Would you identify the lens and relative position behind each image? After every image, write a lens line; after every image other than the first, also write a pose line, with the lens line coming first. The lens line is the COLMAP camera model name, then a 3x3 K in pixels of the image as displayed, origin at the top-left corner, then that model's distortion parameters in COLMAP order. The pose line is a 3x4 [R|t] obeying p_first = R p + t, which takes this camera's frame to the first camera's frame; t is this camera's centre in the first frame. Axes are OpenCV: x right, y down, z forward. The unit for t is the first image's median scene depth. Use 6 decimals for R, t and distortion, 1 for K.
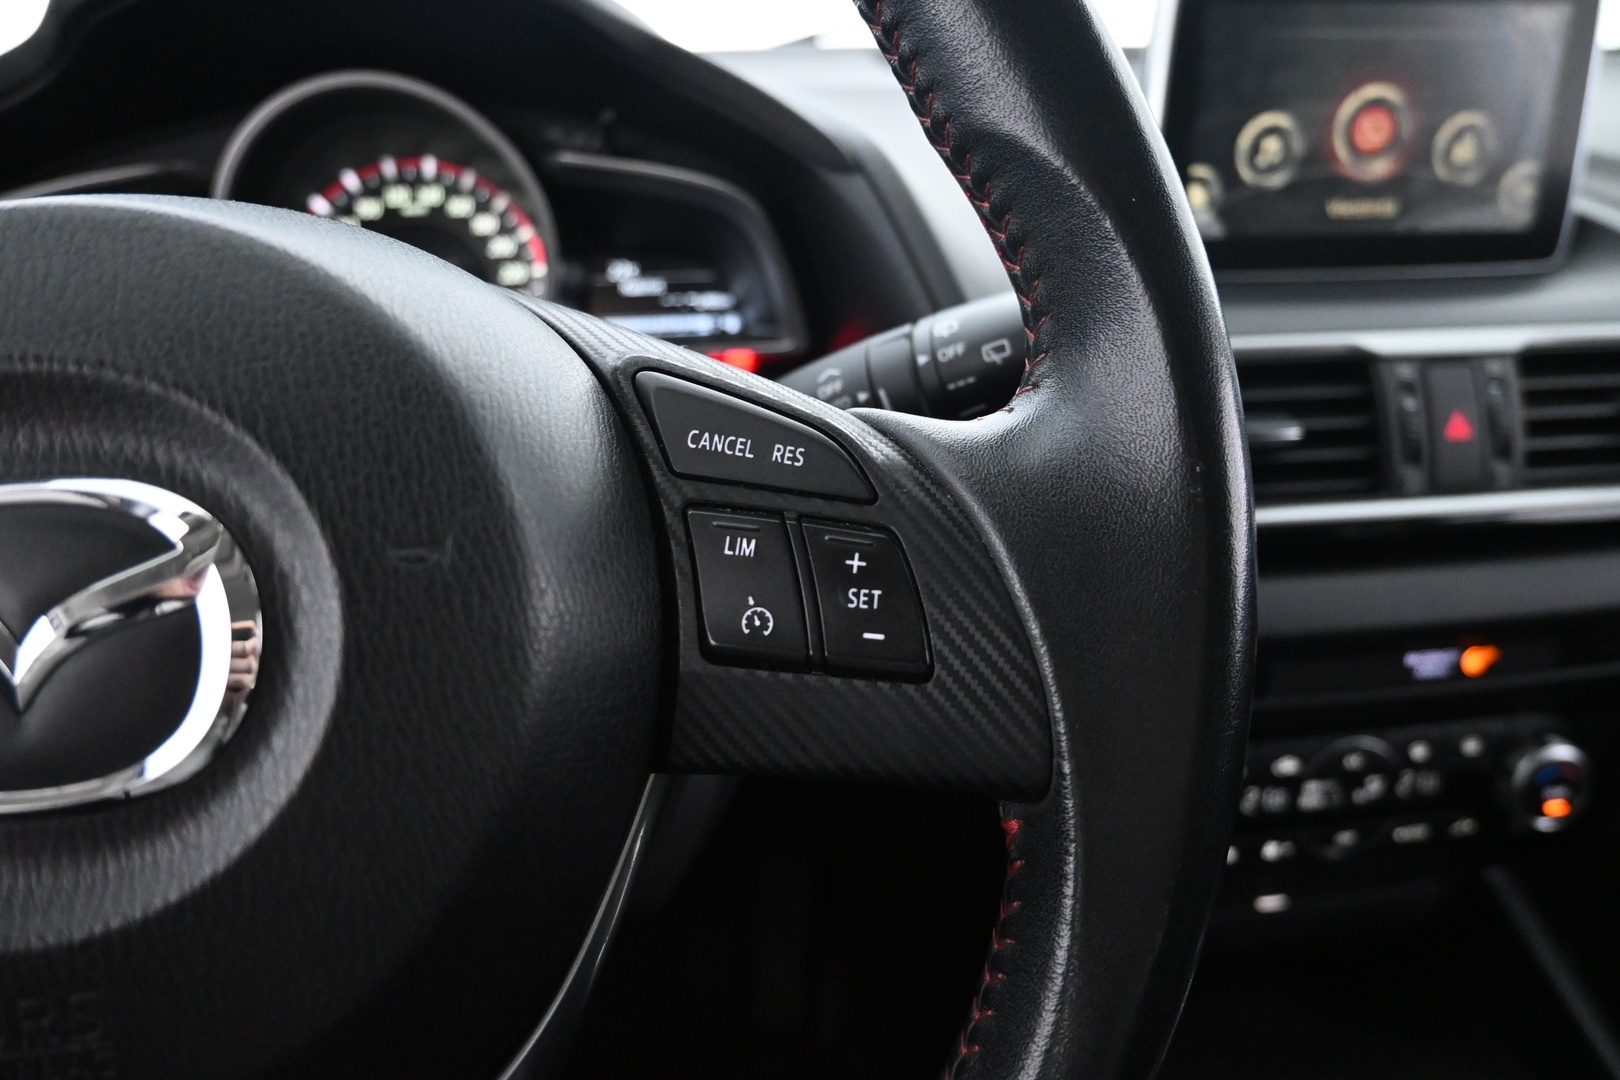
lens RADIAL K [[1125.1, 0, 810.0], [0, 1125.1, 540.0], [0, 0, 1]] dist [0.003512, 0.000017]
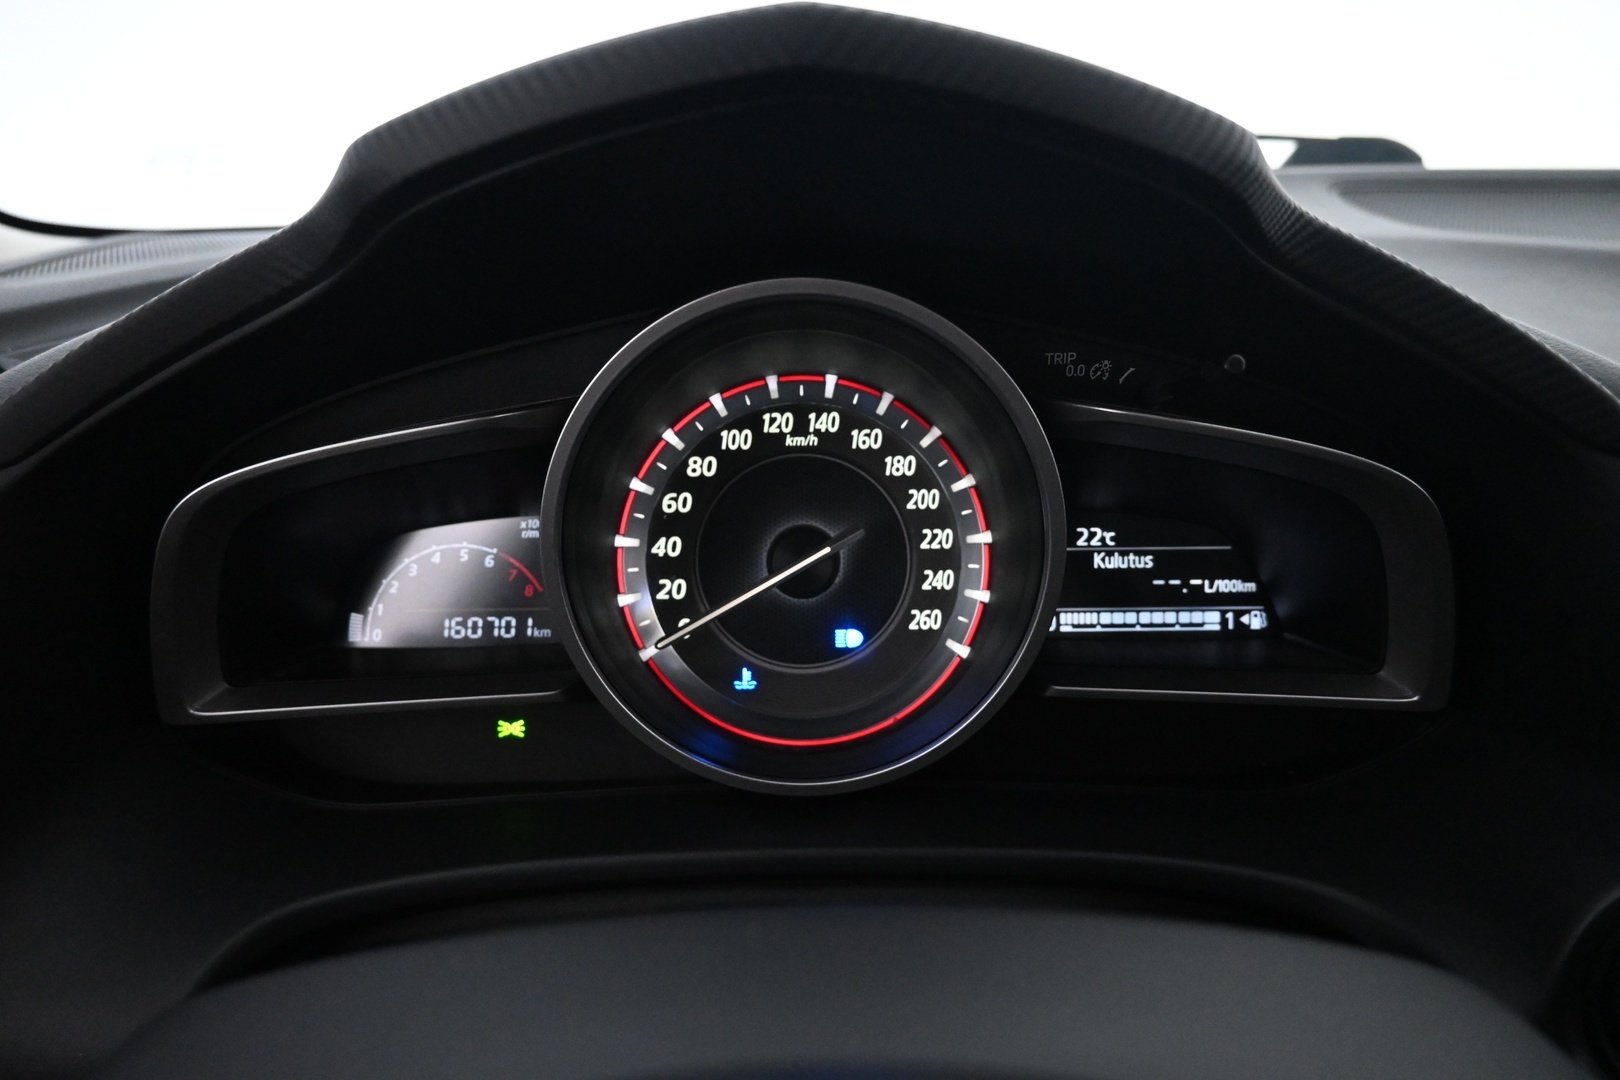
lens RADIAL K [[1125.1, 0, 810.0], [0, 1125.1, 540.0], [0, 0, 1]] dist [0.003512, 0.000017]
pose [[0.988810, 0.050445, -0.140394, -0.256788], [-0.059625, 0.996296, -0.061965, -0.200595], [0.136749, 0.069642, 0.988155, 0.349280]]
